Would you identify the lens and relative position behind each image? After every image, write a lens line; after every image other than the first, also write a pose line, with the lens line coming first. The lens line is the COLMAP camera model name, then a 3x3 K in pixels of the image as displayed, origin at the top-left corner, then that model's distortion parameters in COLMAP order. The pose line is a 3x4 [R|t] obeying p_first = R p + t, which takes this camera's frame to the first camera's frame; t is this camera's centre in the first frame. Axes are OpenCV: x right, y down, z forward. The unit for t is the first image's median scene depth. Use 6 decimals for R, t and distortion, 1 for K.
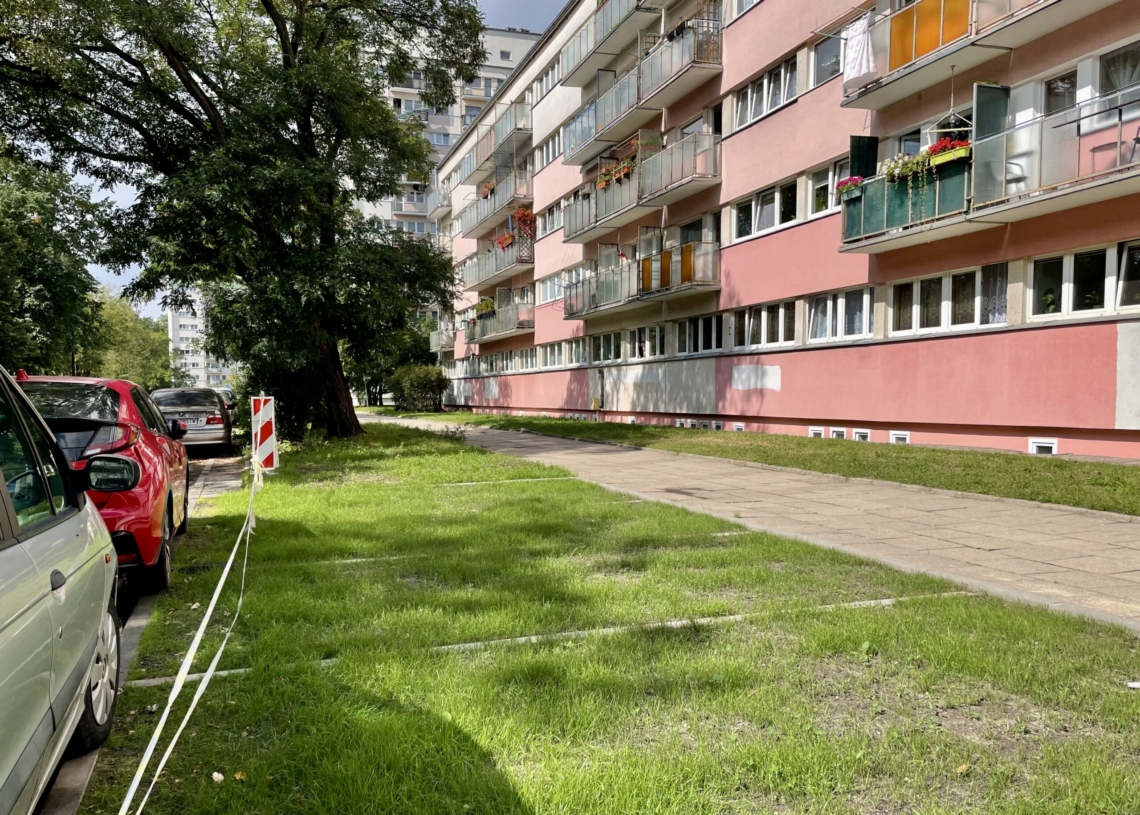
lens RADIAL K [[971.8, 0, 570.1], [0, 971.8, 408.6], [0, 0, 1]] dist [0.005292, 0.001675]
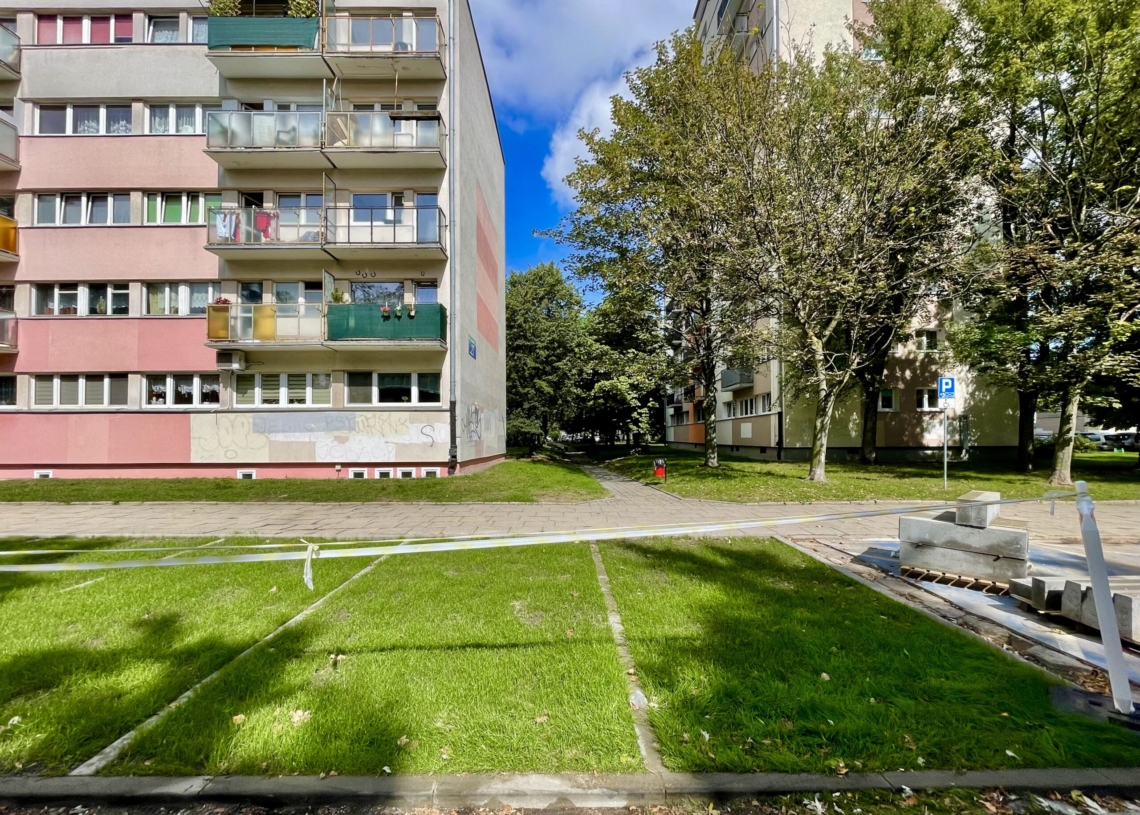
lens RADIAL K [[408.3, 0, 567.3], [0, 408.3, 426.3], [0, 0, 1]] dist [-0.014201, -0.000258]
pose [[0.307000, 0.043138, 0.950731, -0.090664], [0.017119, 0.998560, -0.050836, -0.003125], [-0.951556, 0.031882, 0.305819, 0.267377]]
